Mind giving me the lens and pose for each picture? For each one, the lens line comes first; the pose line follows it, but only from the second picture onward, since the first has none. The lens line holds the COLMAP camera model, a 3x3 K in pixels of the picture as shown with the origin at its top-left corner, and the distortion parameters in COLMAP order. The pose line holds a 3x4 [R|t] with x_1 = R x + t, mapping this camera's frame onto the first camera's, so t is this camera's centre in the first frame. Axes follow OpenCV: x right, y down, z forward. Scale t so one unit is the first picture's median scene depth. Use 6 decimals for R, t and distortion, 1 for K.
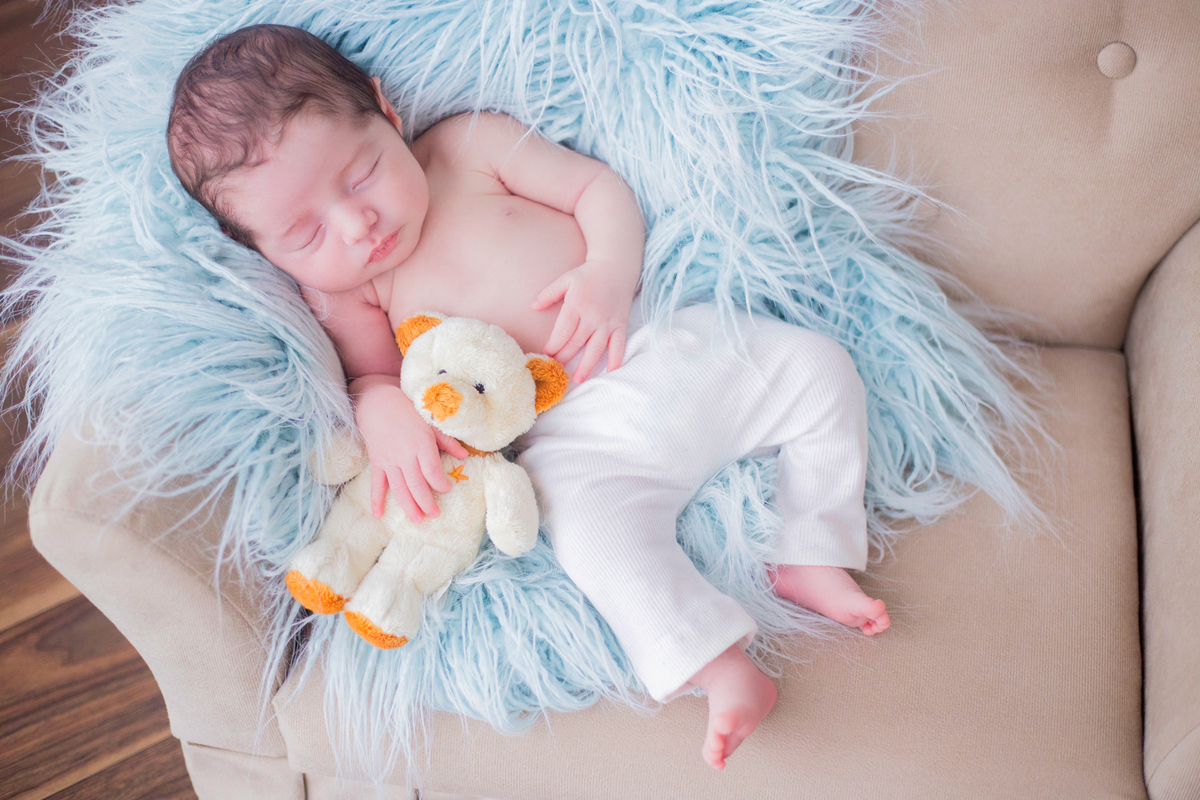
lens RADIAL K [[1861.7, 0, 606.3], [0, 1861.7, 406.0], [0, 0, 1]] dist [-0.148384, 0.000000]
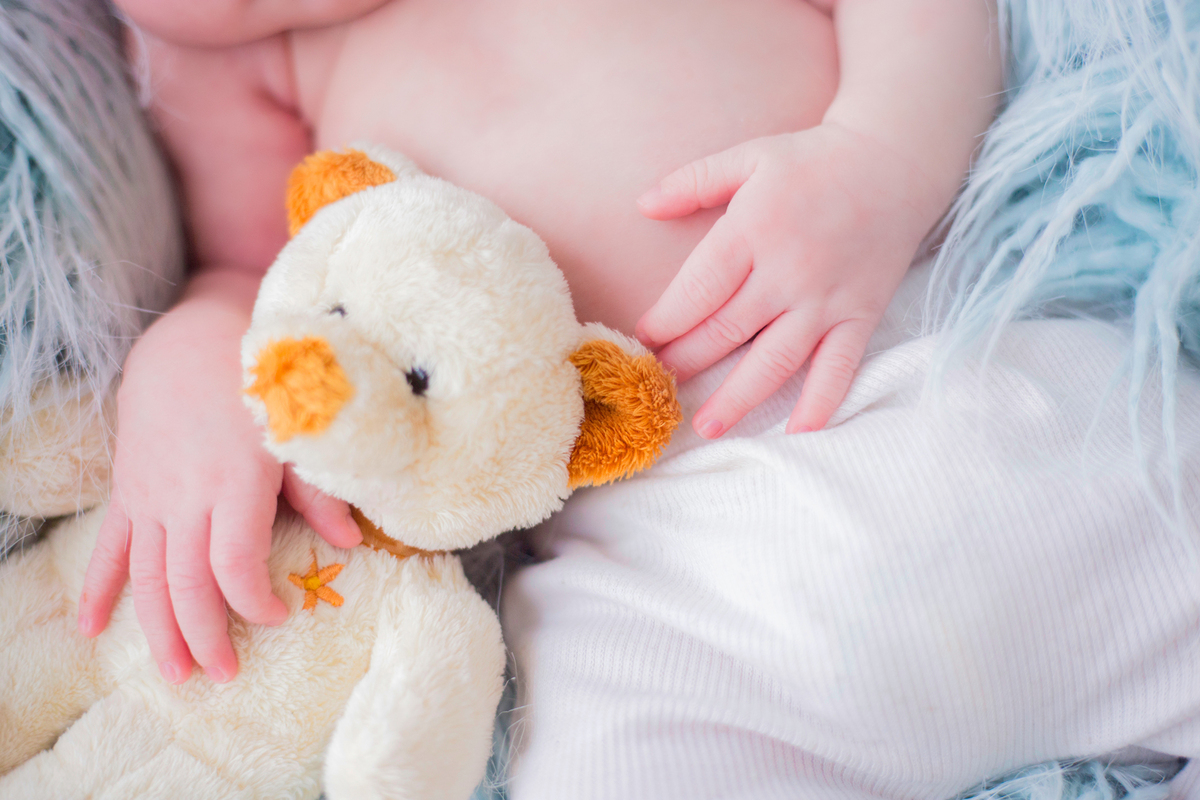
lens RADIAL K [[1861.7, 0, 618.6], [0, 1861.7, 425.3], [0, 0, 1]] dist [-0.148384, 0.000000]
pose [[0.945705, 0.278043, -0.168329, 0.030572], [-0.270277, 0.960387, 0.067884, -0.035328], [0.180536, -0.018702, 0.983391, 0.639739]]
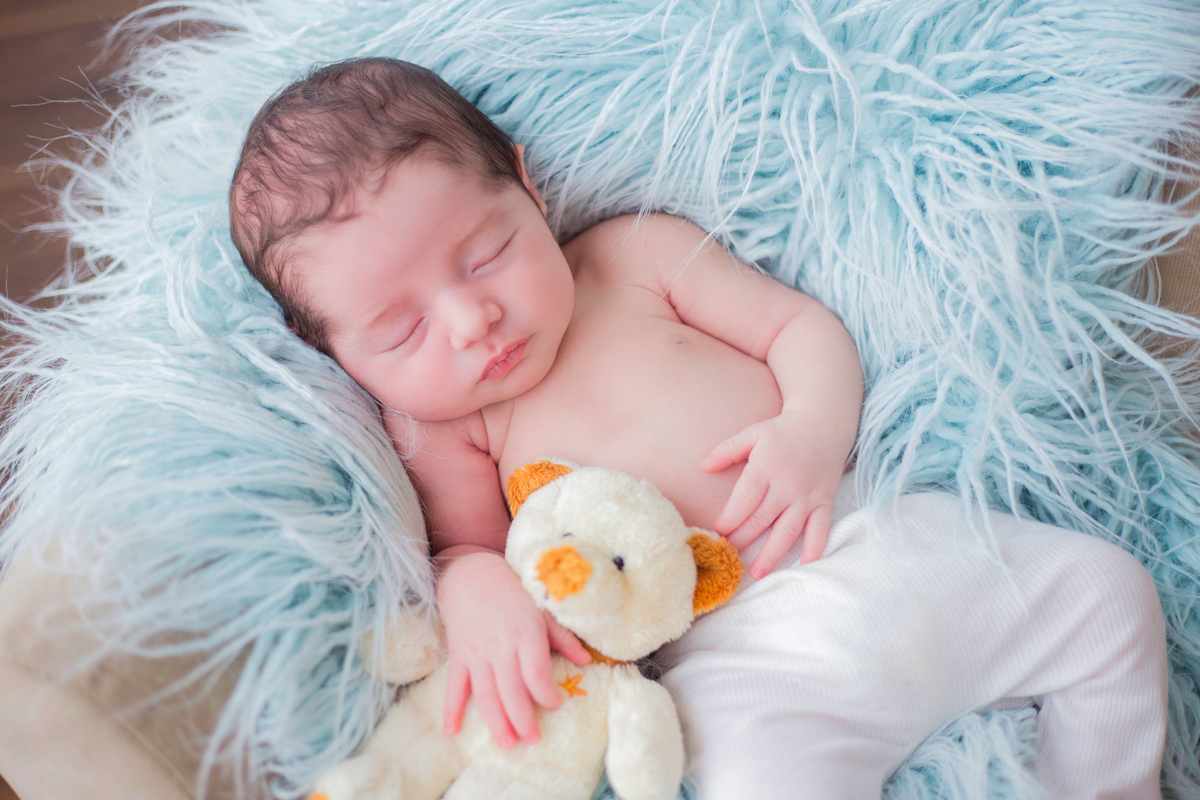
lens RADIAL K [[1861.7, 0, 592.9], [0, 1861.7, 394.9], [0, 0, 1]] dist [-0.148384, 0.000000]
pose [[0.992913, 0.093481, -0.073387, -0.031720], [-0.107028, 0.971781, -0.210206, 0.074828], [0.051666, 0.216571, 0.974899, 0.302358]]
